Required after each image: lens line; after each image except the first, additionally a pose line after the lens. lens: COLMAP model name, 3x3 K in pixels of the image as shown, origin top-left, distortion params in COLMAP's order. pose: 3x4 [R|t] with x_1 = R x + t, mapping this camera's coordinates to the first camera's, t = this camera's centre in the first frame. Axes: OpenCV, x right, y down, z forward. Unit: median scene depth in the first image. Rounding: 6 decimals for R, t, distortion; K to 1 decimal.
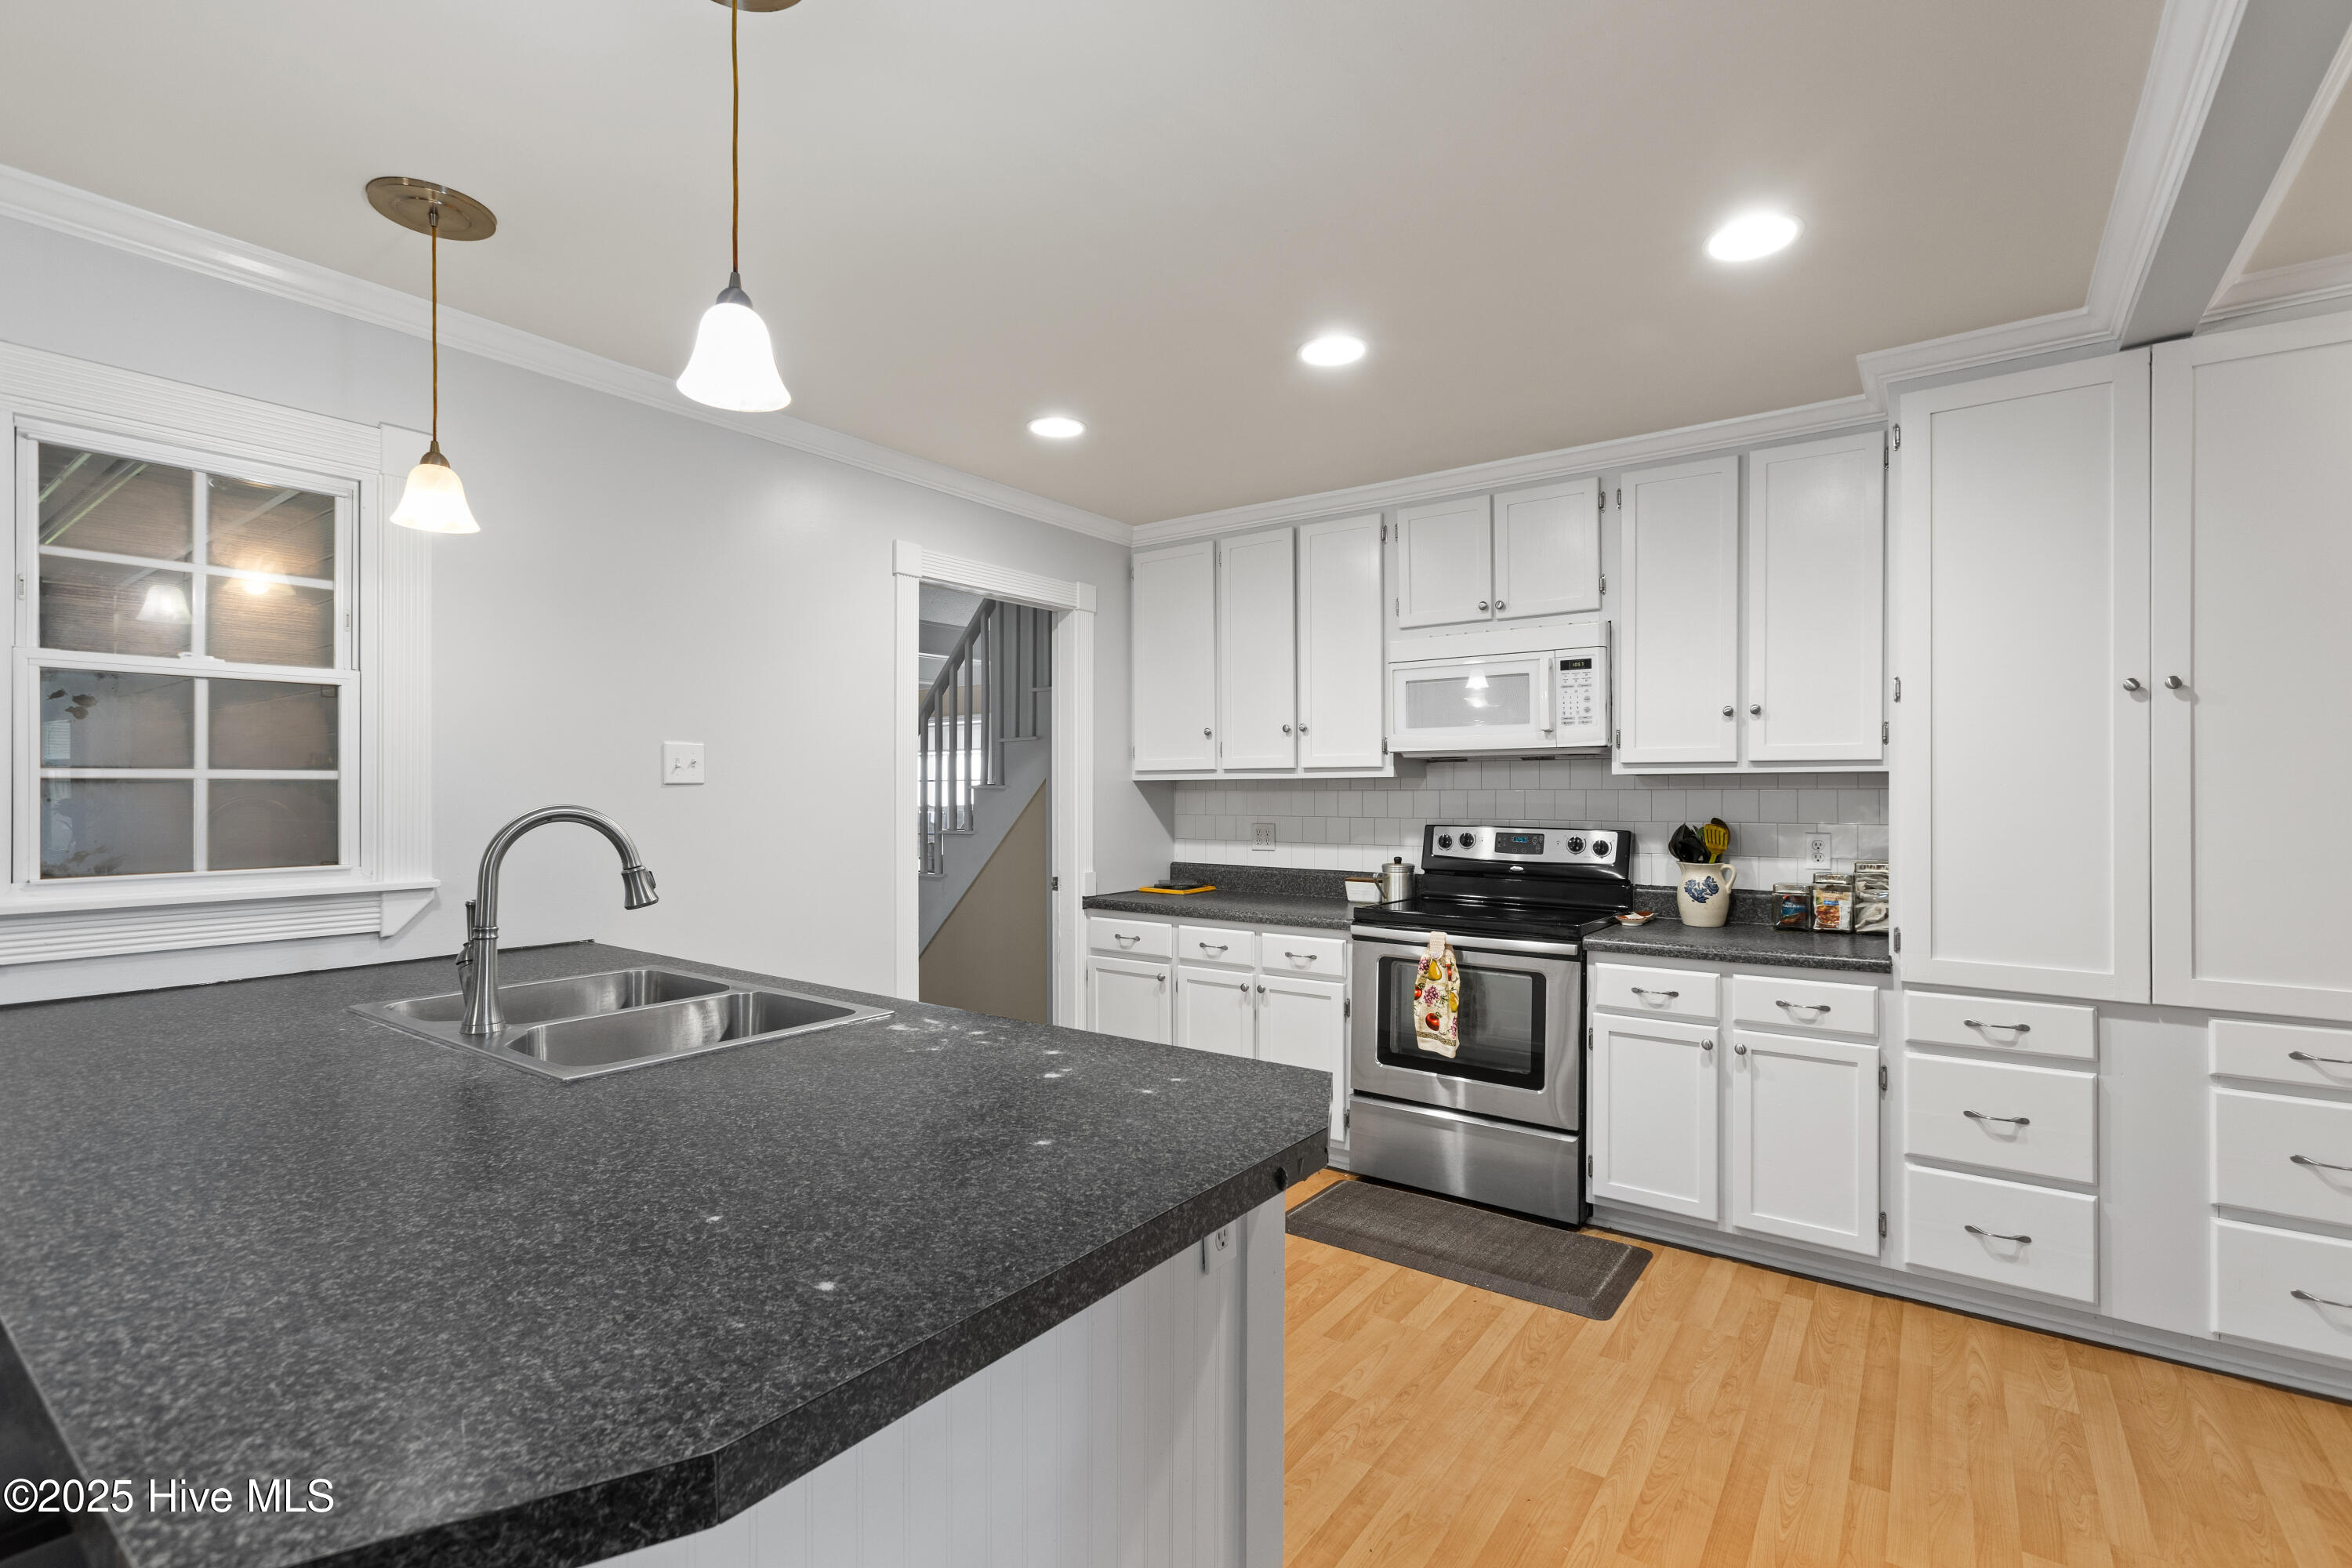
lens RADIAL K [[1064.0, 0, 1193.0], [0, 1064.0, 789.5], [0, 0, 1]] dist [-0.000788, 0.000447]
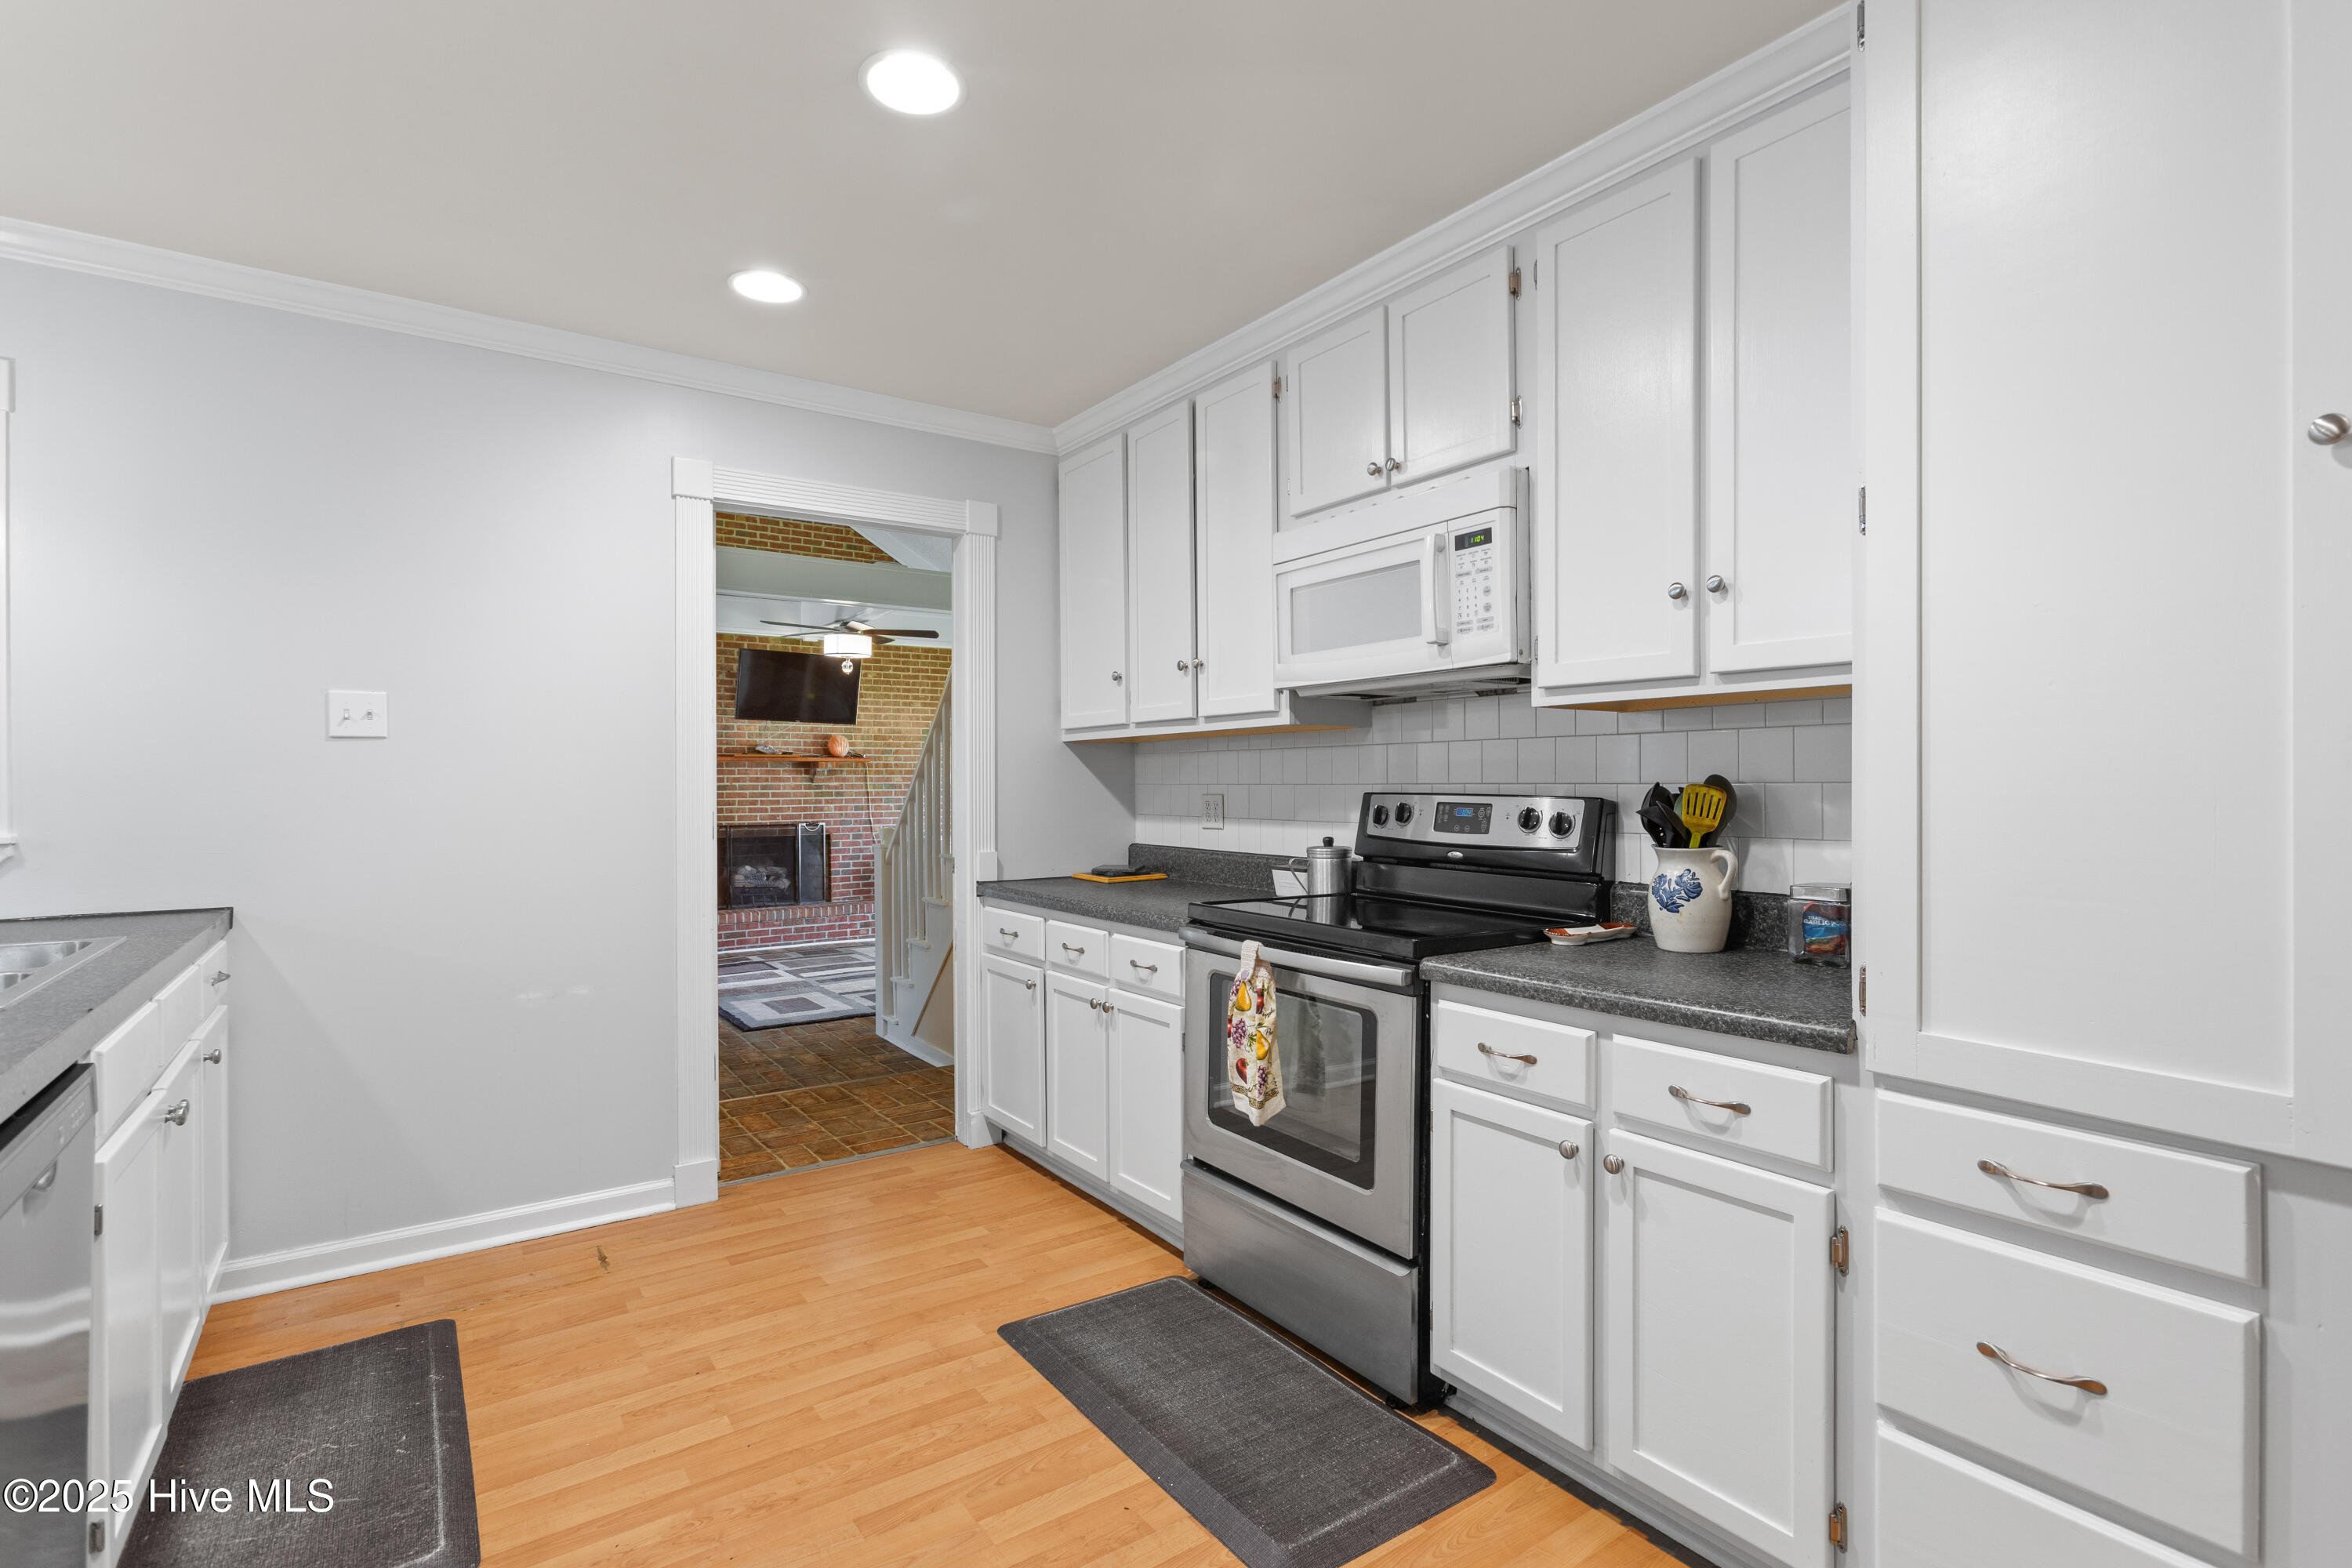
lens RADIAL K [[1123.0, 0, 1176.0], [0, 1123.0, 784.0], [0, 0, 1]] dist [-0.003702, -0.000570]
pose [[0.942208, -0.002920, -0.335016, 0.423899], [0.004276, 0.999985, 0.003310, 0.029448], [0.335001, -0.004552, 0.942207, 0.296286]]
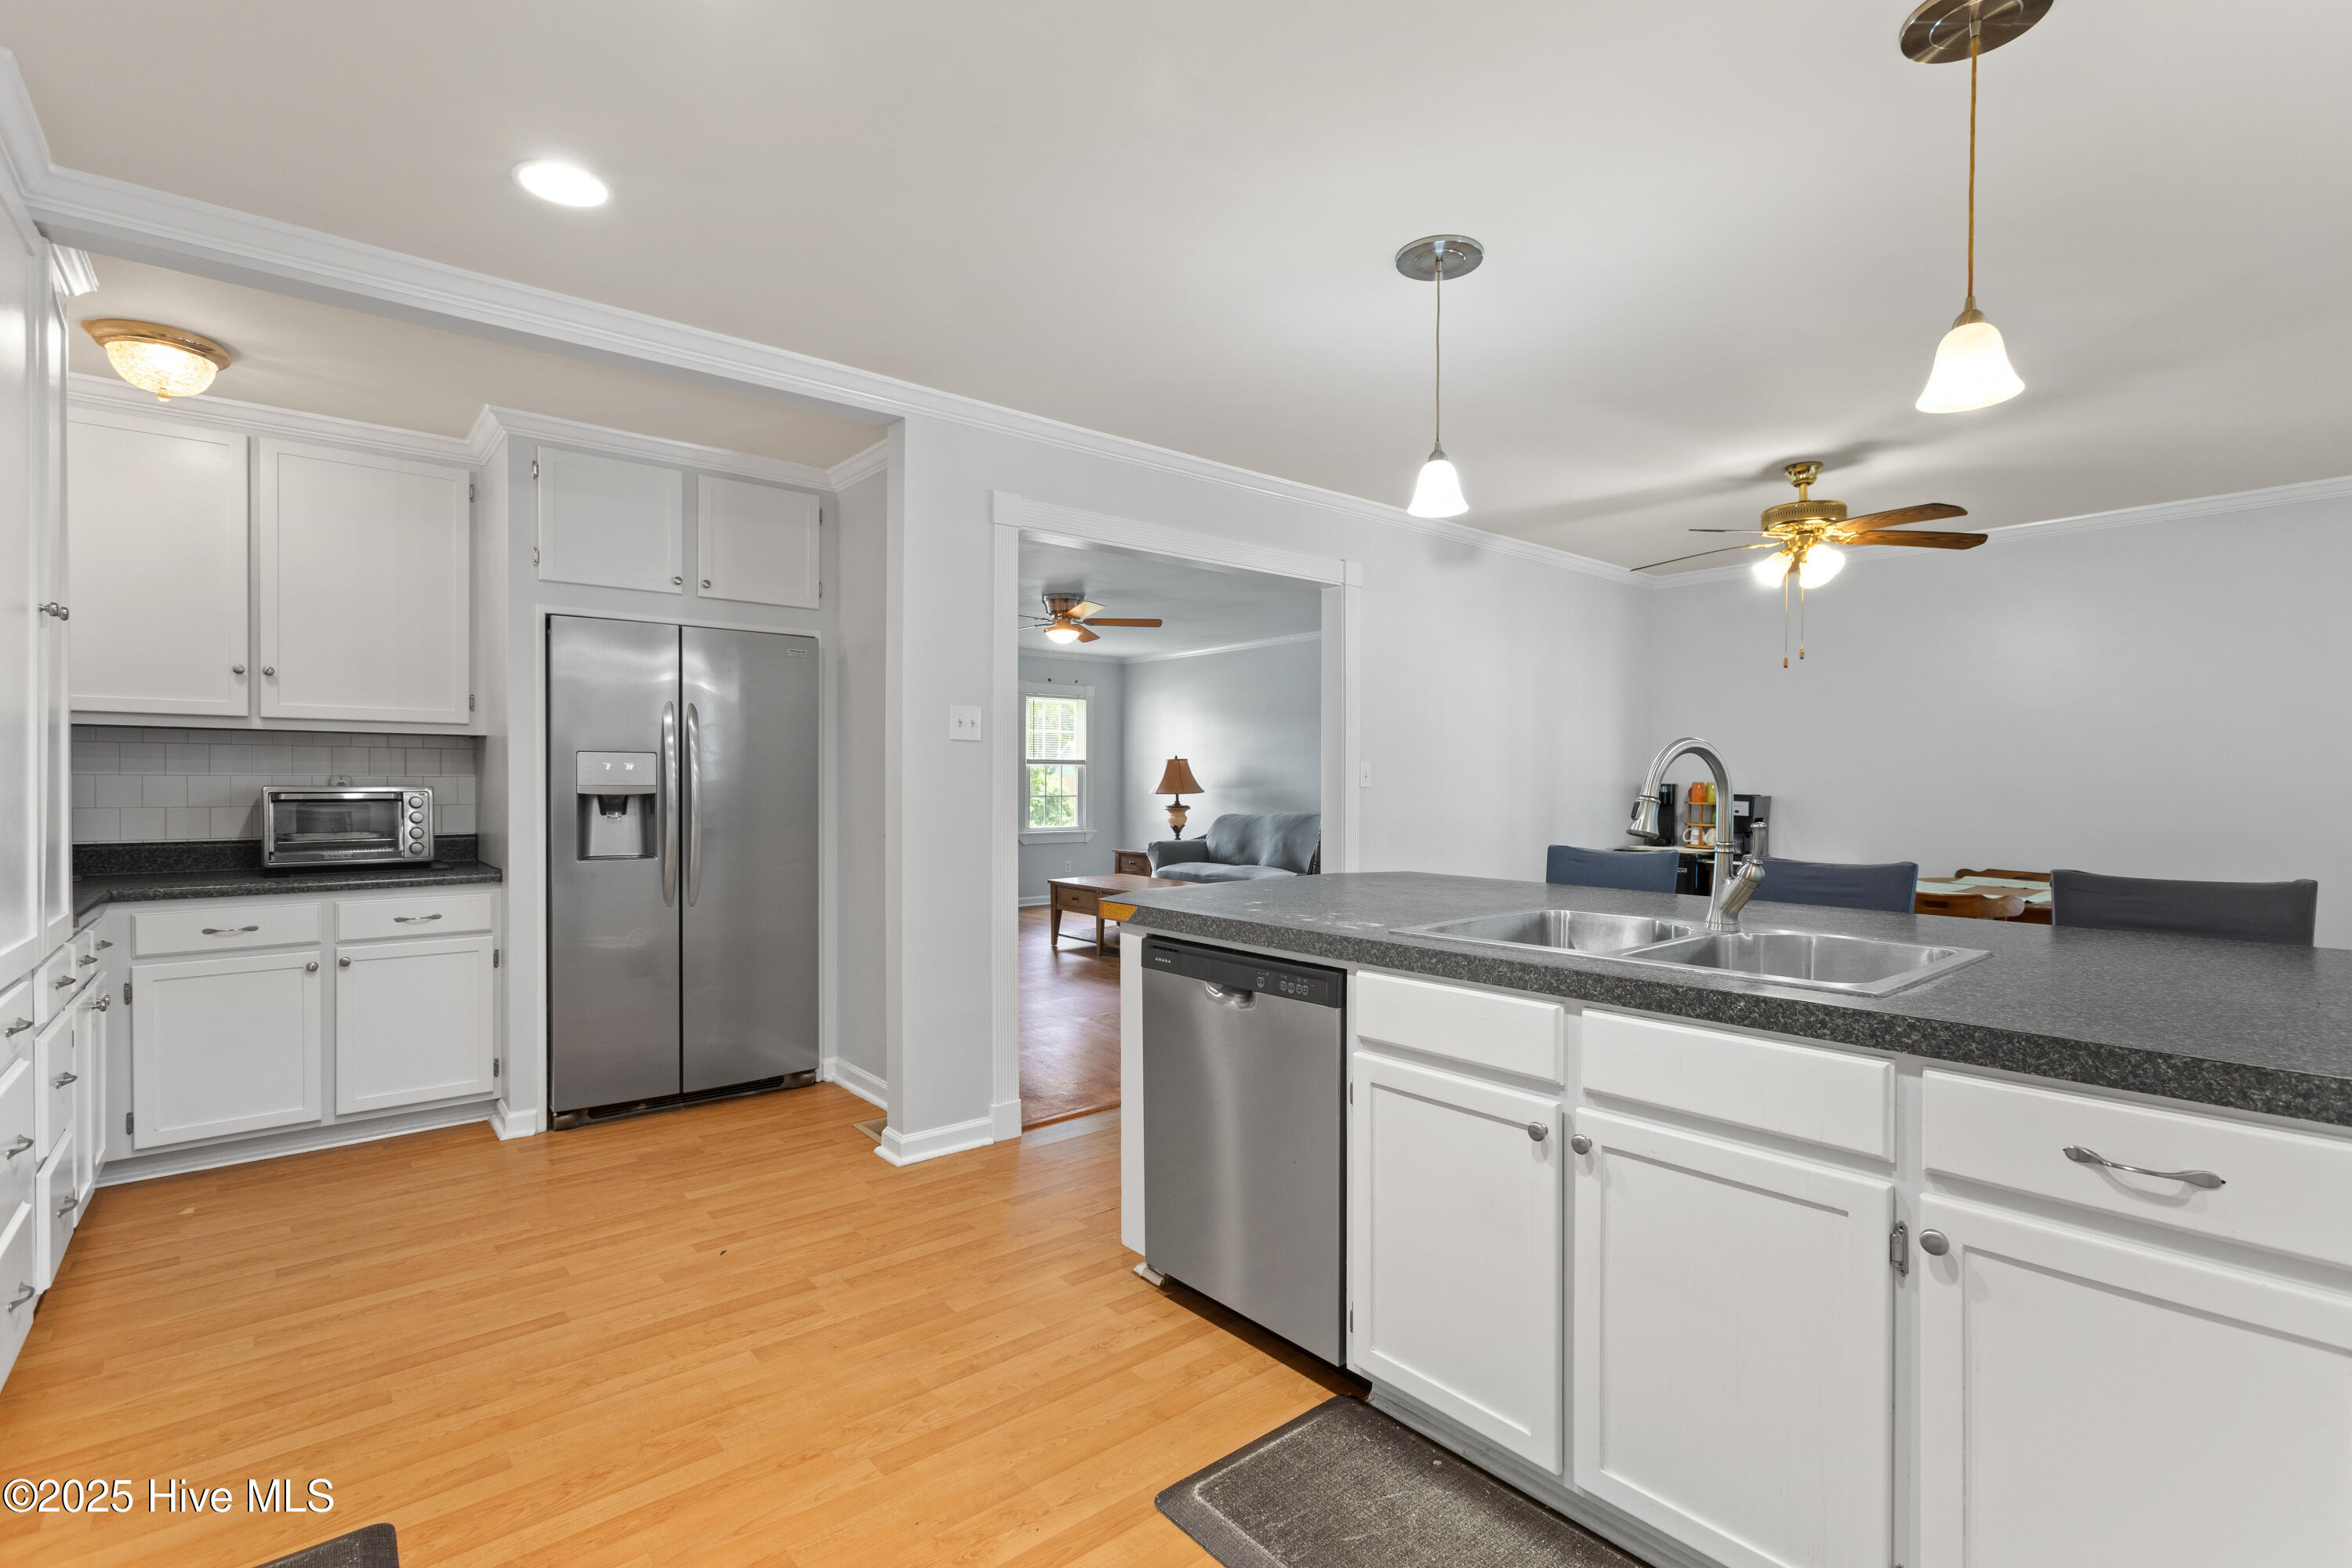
lens RADIAL K [[1064.0, 0, 1193.0], [0, 1064.0, 789.5], [0, 0, 1]] dist [-0.000788, 0.000447]
pose [[-0.970604, -0.001726, 0.240674, -0.194813], [0.000366, 0.999963, 0.008646, 0.033241], [-0.240680, 0.008480, -0.970567, 1.176004]]
